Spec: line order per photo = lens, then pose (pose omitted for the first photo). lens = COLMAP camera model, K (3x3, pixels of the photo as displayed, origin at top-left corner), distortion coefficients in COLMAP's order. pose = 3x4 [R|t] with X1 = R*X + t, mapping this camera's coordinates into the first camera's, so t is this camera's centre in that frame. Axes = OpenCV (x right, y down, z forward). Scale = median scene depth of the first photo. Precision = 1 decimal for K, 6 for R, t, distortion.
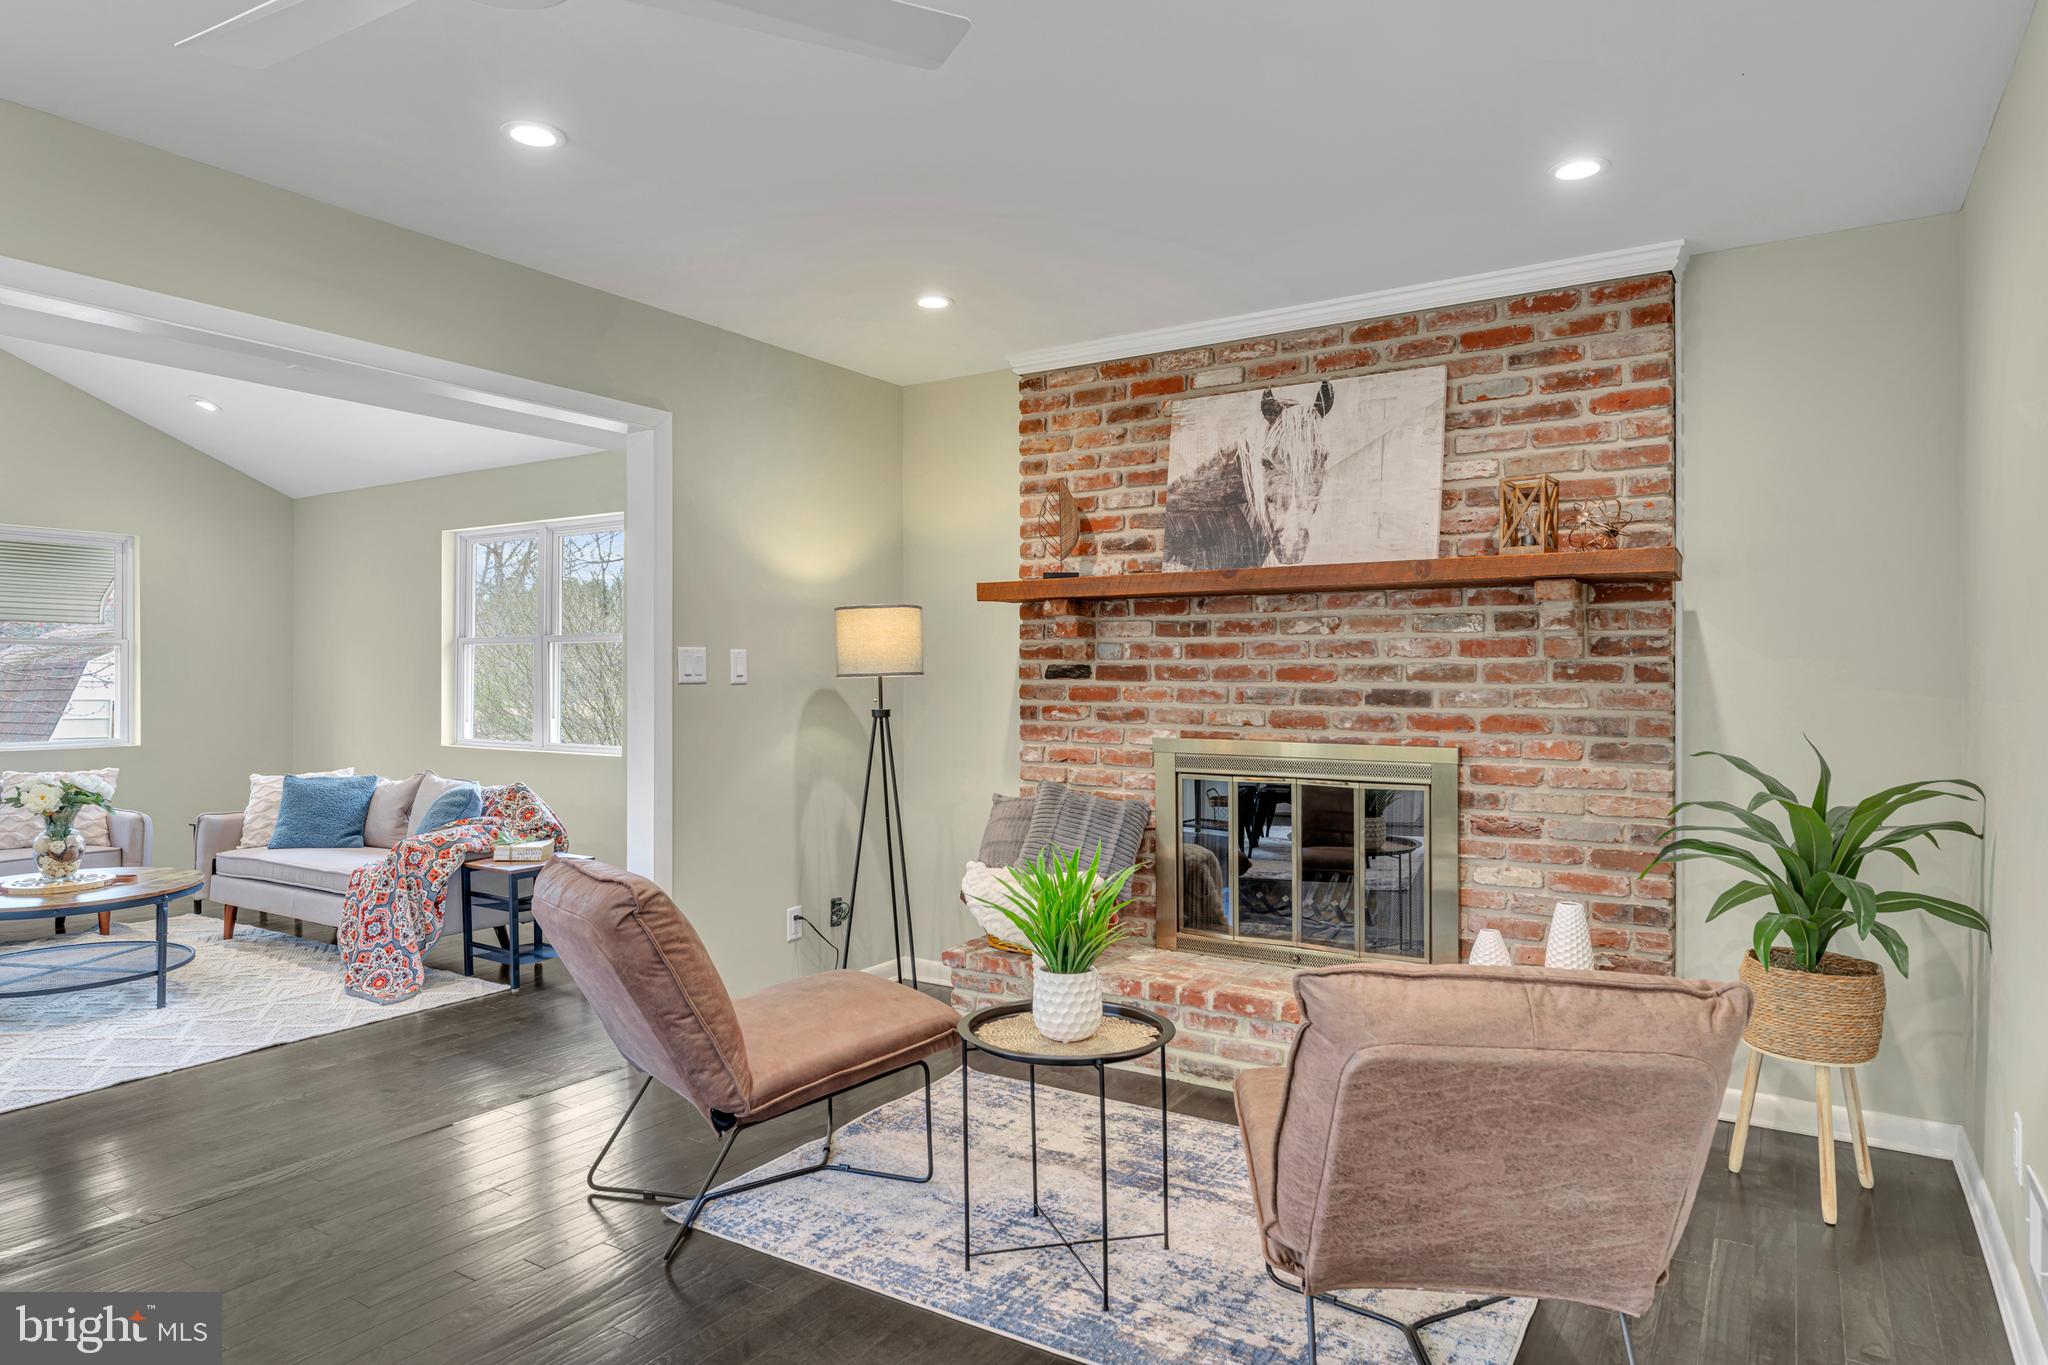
lens RADIAL K [[1209.9, 0, 1024.0], [0, 1209.9, 682.5], [0, 0, 1]] dist [0.000127, 0.000186]
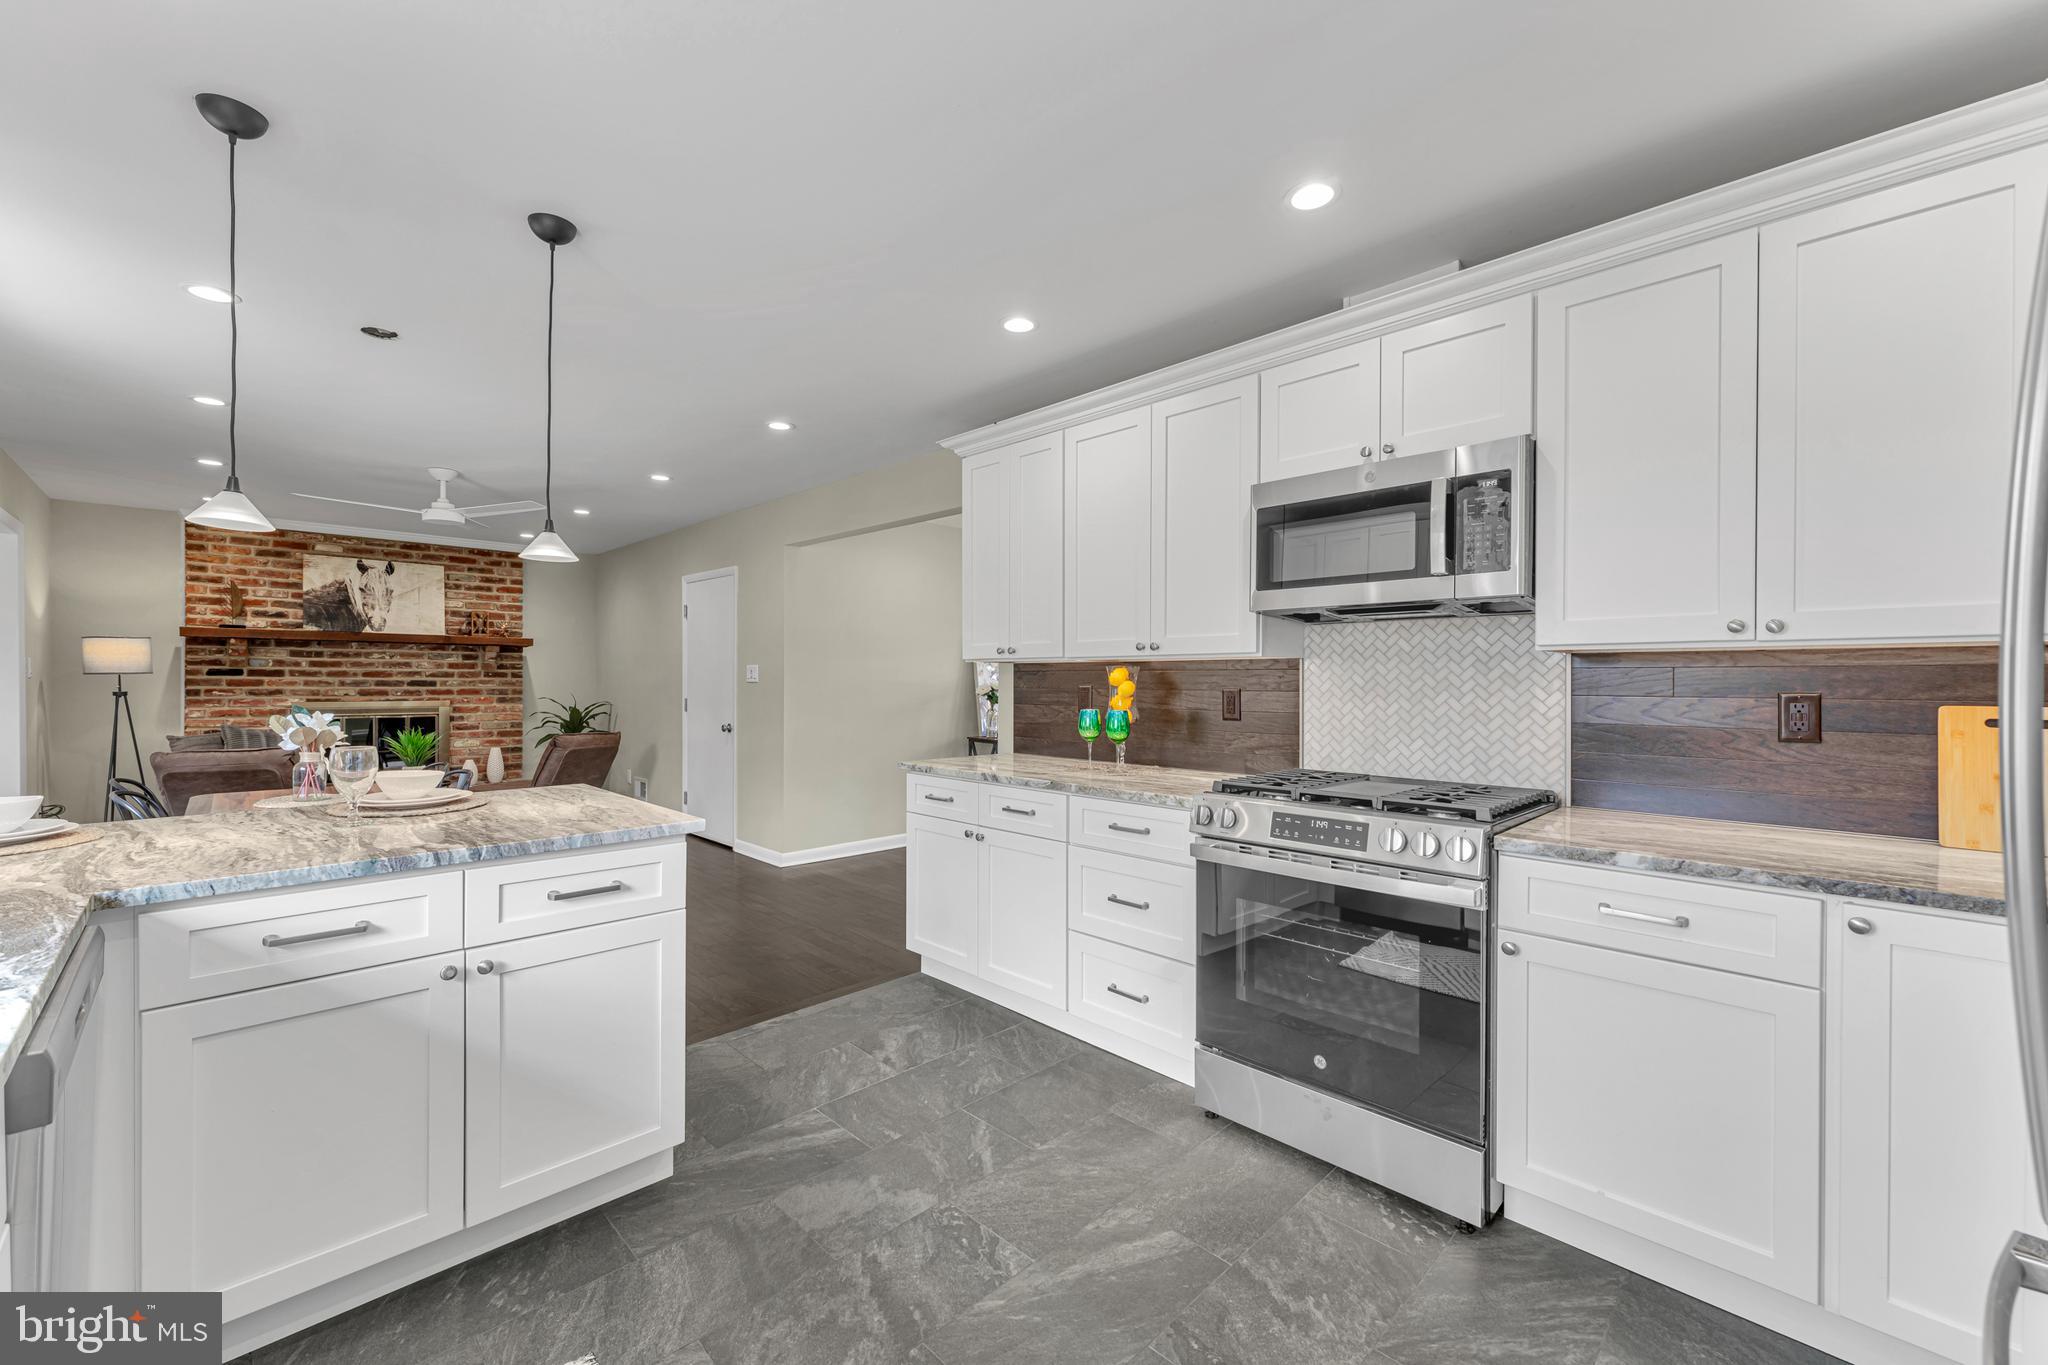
lens RADIAL K [[825.5, 0, 1024.0], [0, 825.5, 682.5], [0, 0, 1]] dist [0.000210, 0.000018]
pose [[0.213208, -0.005178, 0.976993, -1.172664], [-0.003388, 0.999976, 0.006040, -0.004923], [-0.977001, -0.004598, 0.213185, -0.695670]]
